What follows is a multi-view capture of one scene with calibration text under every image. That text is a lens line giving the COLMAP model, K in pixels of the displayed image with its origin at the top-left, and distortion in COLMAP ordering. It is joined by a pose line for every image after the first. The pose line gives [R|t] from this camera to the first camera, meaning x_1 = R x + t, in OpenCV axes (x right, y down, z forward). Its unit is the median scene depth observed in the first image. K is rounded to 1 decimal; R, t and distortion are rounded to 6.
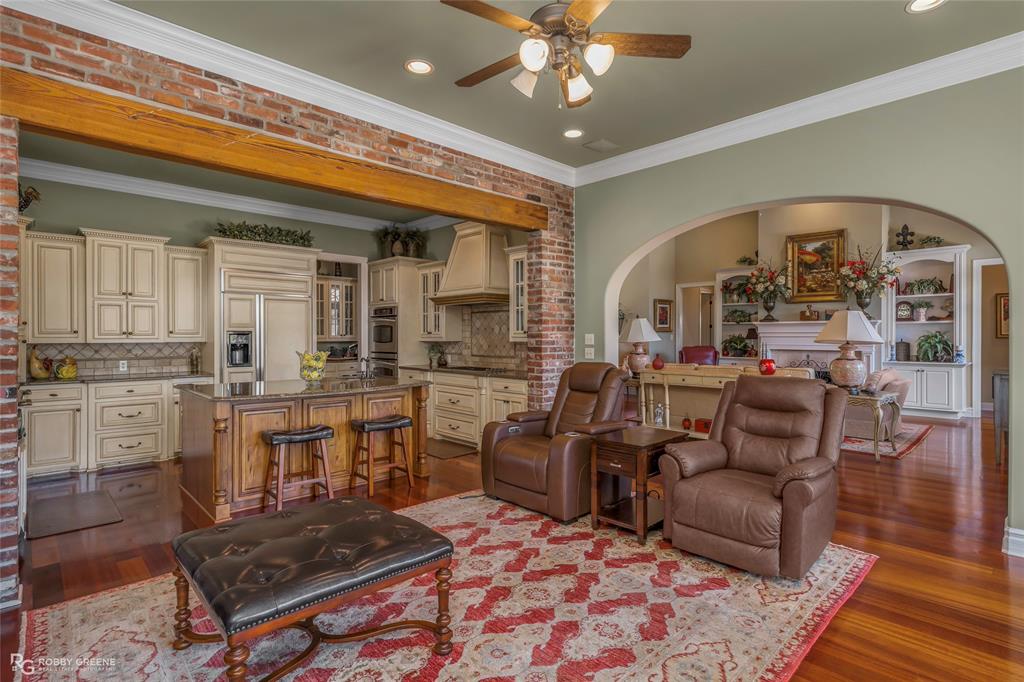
lens RADIAL K [[520.4, 0, 515.1], [0, 520.4, 335.8], [0, 0, 1]] dist [-0.001383, 0.000033]
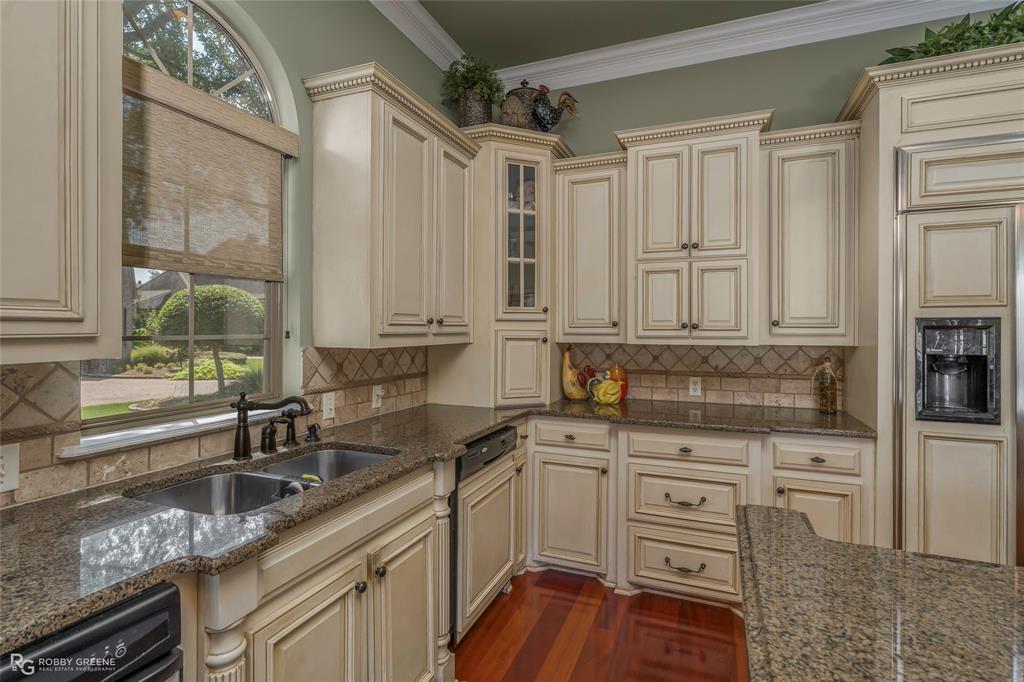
lens RADIAL K [[497.0, 0, 515.2], [0, 497.0, 331.2], [0, 0, 1]] dist [-0.005902, -0.000337]
pose [[0.424378, 0.002188, -0.905482, -0.366497], [-0.001572, 0.999997, 0.001680, -0.000391], [0.905484, 0.000711, 0.424381, 0.611393]]
